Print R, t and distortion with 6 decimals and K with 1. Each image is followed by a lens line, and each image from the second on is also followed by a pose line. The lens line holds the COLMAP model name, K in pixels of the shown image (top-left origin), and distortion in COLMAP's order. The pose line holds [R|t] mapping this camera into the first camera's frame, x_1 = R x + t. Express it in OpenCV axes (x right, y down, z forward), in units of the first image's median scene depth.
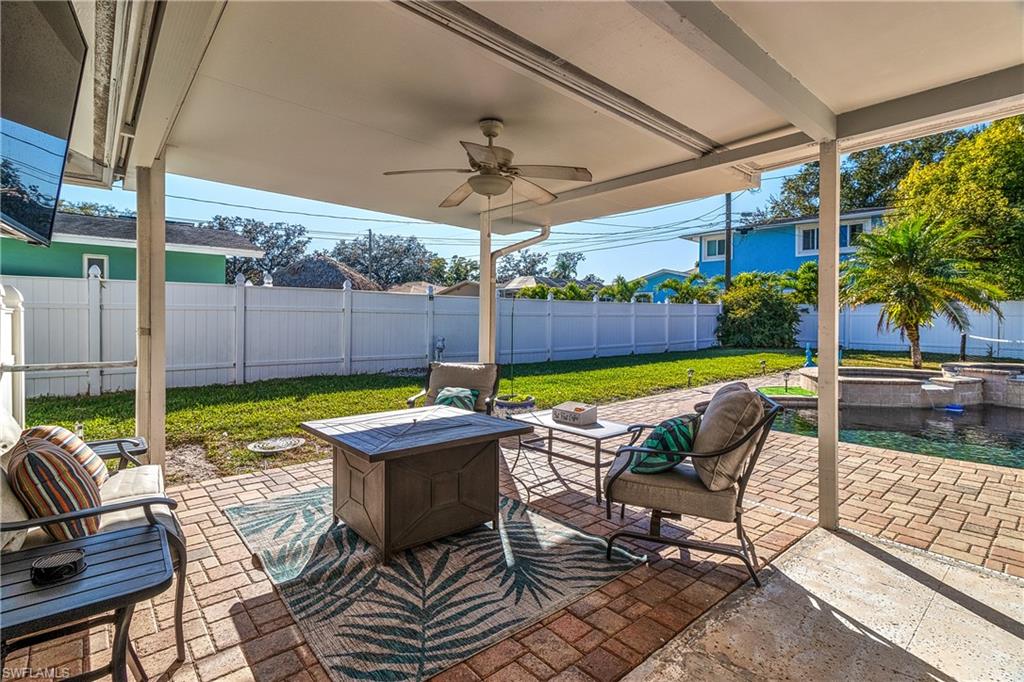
lens RADIAL K [[494.4, 0, 534.5], [0, 494.4, 323.1], [0, 0, 1]] dist [0.005090, -0.000070]
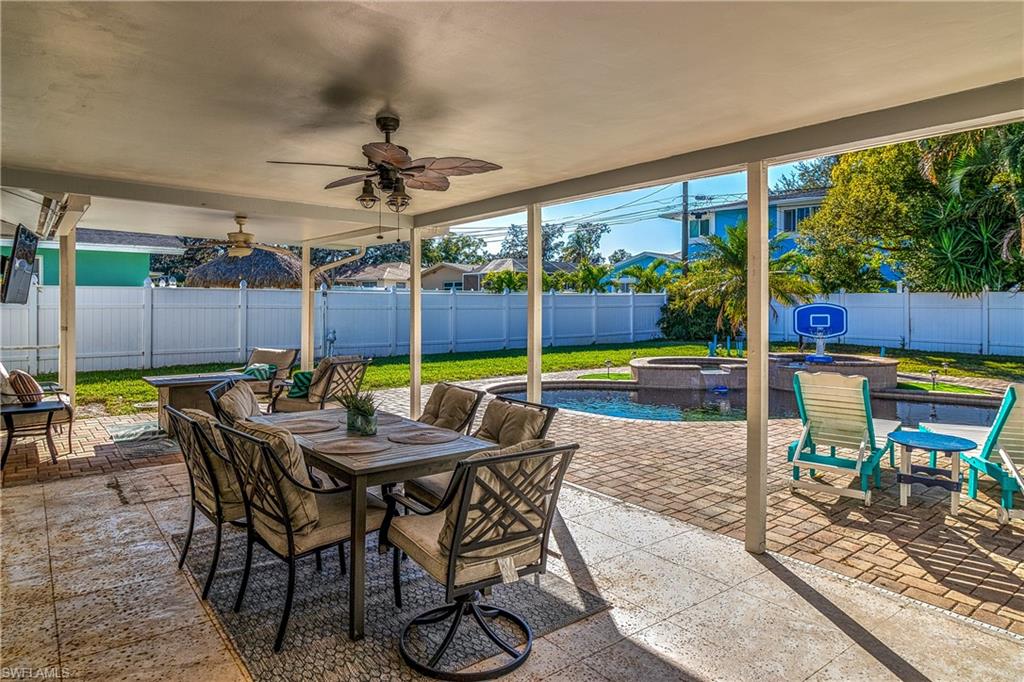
lens RADIAL K [[632.9, 0, 536.3], [0, 632.9, 304.2], [0, 0, 1]] dist [0.012700, -0.002856]
pose [[0.998816, -0.002280, -0.048600, 0.241469], [0.001851, 0.999959, -0.008876, -0.011040], [0.048618, 0.008775, 0.998779, -0.284489]]
